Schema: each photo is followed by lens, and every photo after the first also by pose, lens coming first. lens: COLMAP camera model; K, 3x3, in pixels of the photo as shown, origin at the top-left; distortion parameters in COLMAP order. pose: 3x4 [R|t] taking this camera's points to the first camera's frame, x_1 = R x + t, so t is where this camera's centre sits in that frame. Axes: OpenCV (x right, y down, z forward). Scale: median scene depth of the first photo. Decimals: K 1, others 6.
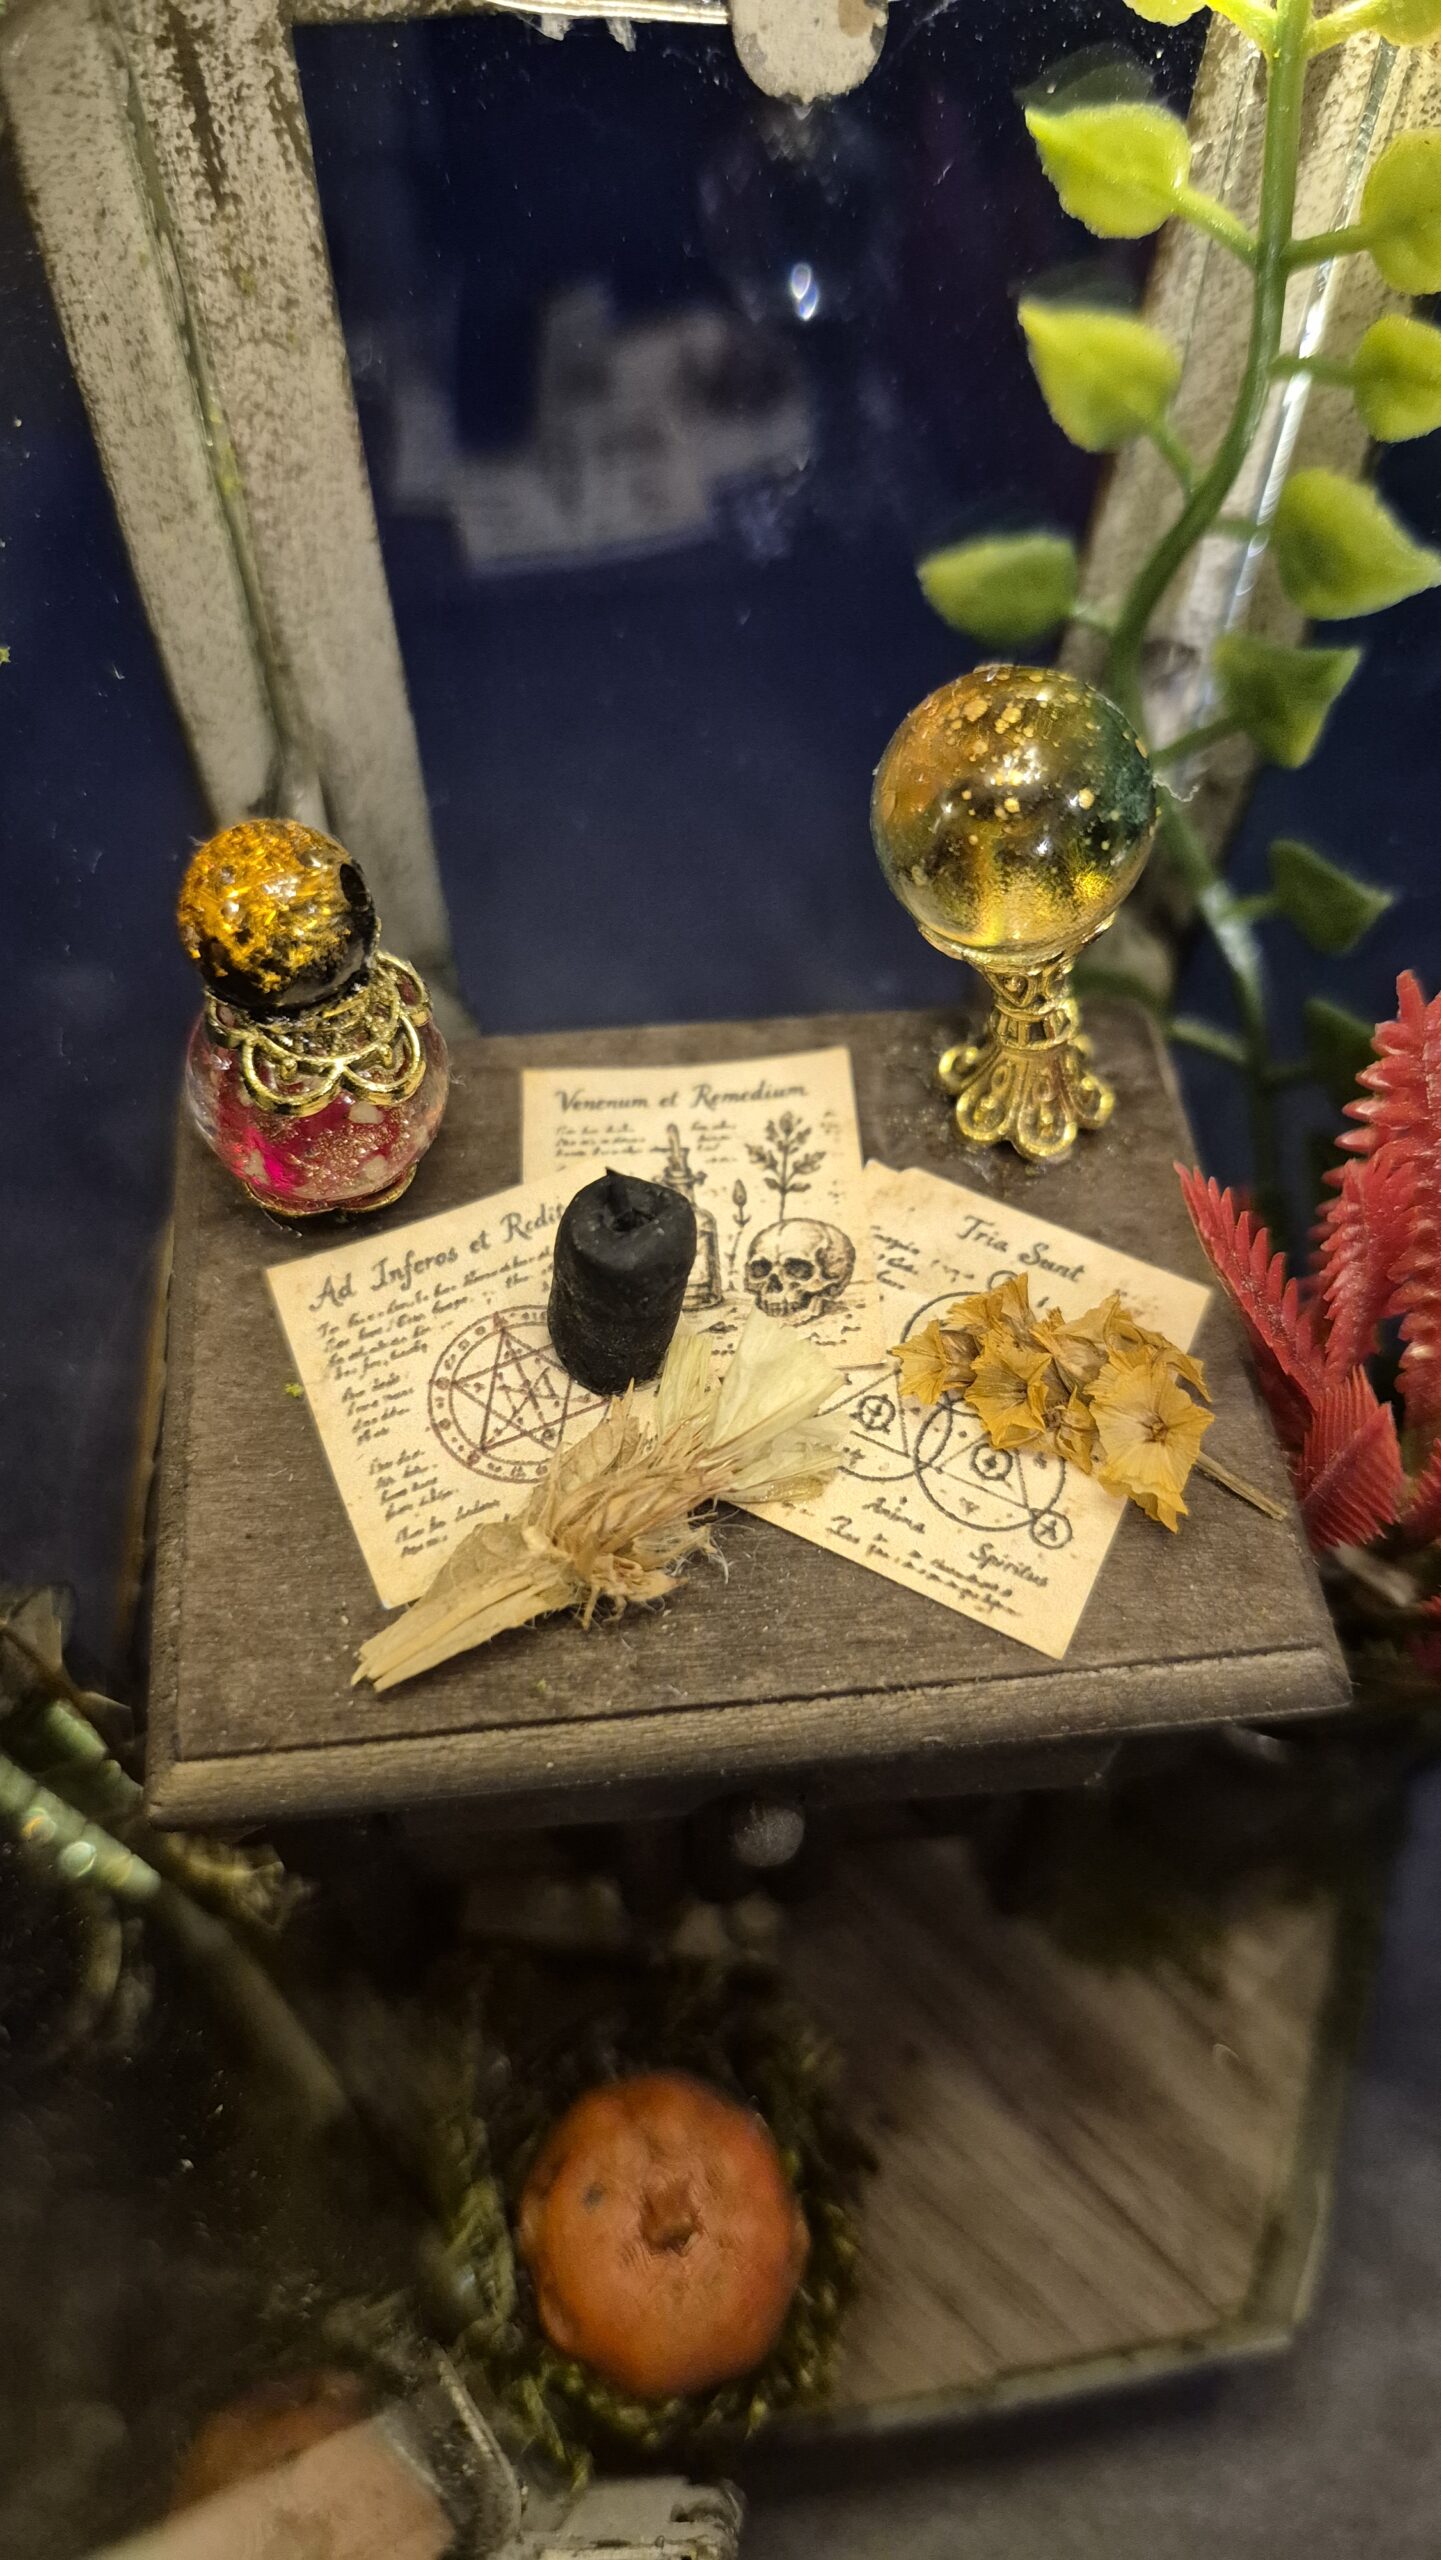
lens RADIAL K [[1717.5, 0, 720.5], [0, 1717.5, 1280.0], [0, 0, 1]] dist [-0.000557, -0.059206]
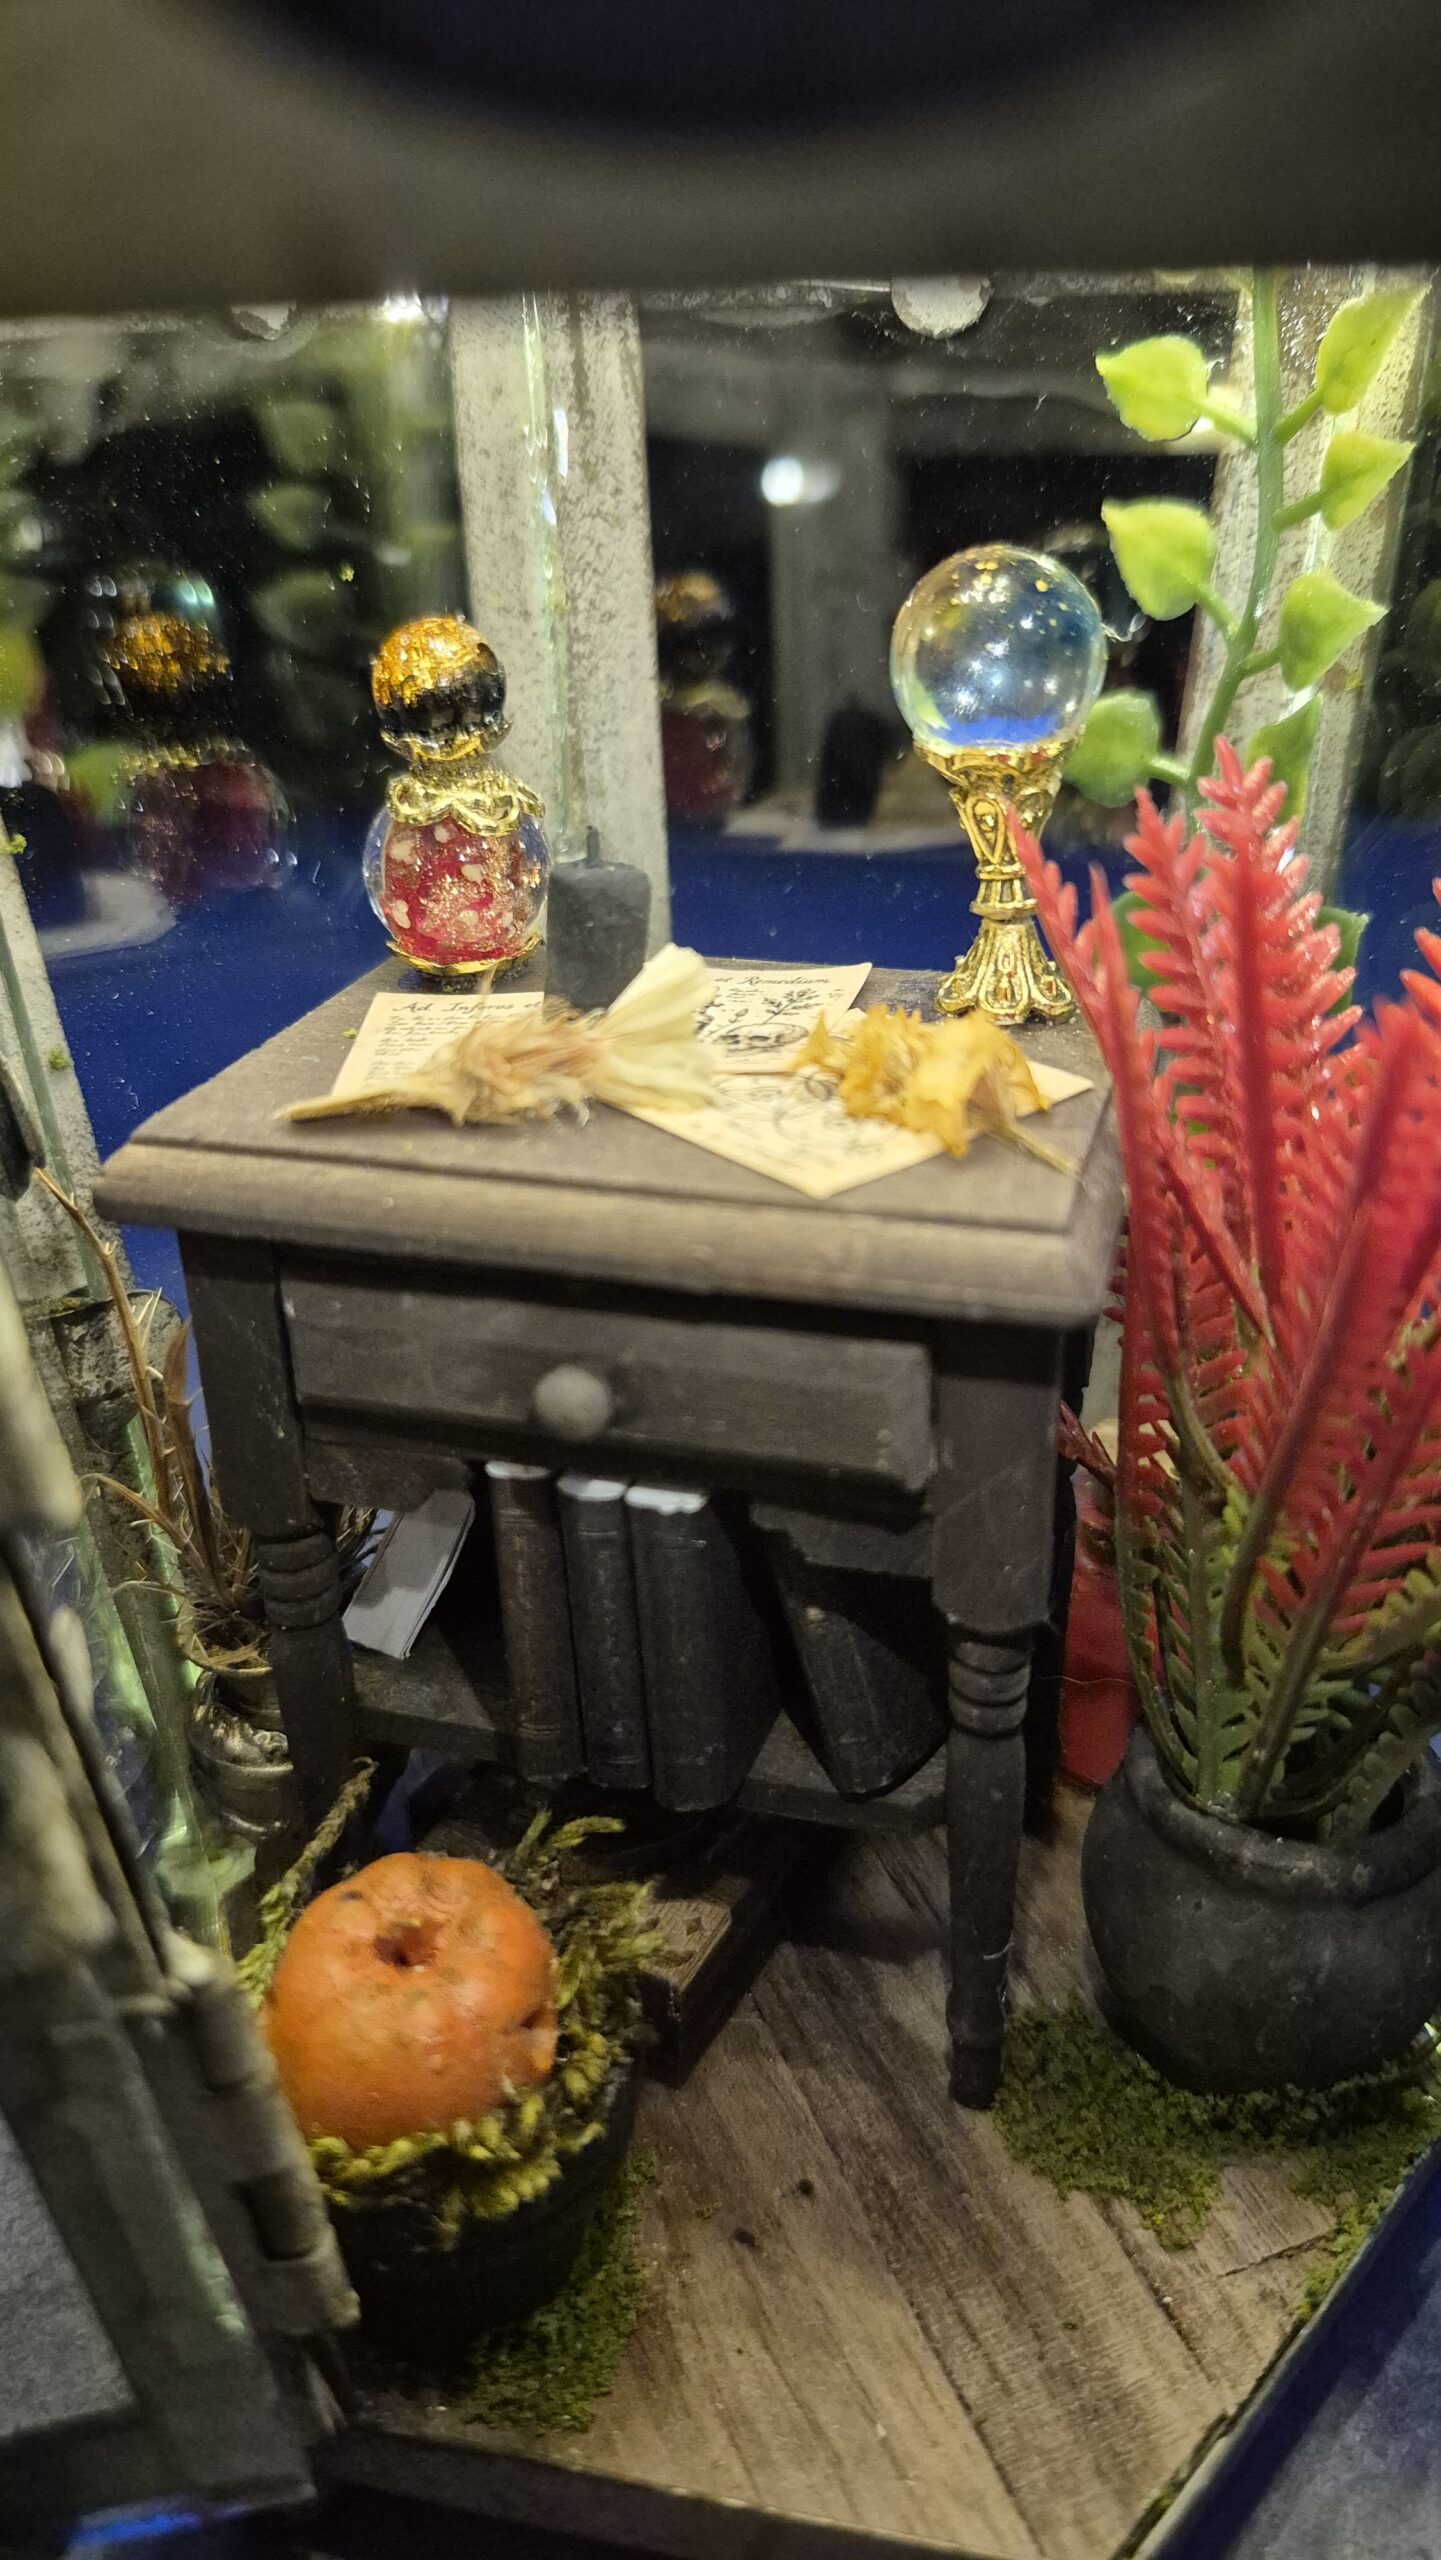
lens RADIAL K [[1690.6, 0, 720.5], [0, 1690.6, 1280.0], [0, 0, 1]] dist [0.003040, 0.000464]
pose [[0.932034, 0.147742, -0.330884, 0.436898], [-0.284693, 0.863468, -0.416380, 0.640709], [0.224191, 0.482281, 0.846843, 0.061709]]
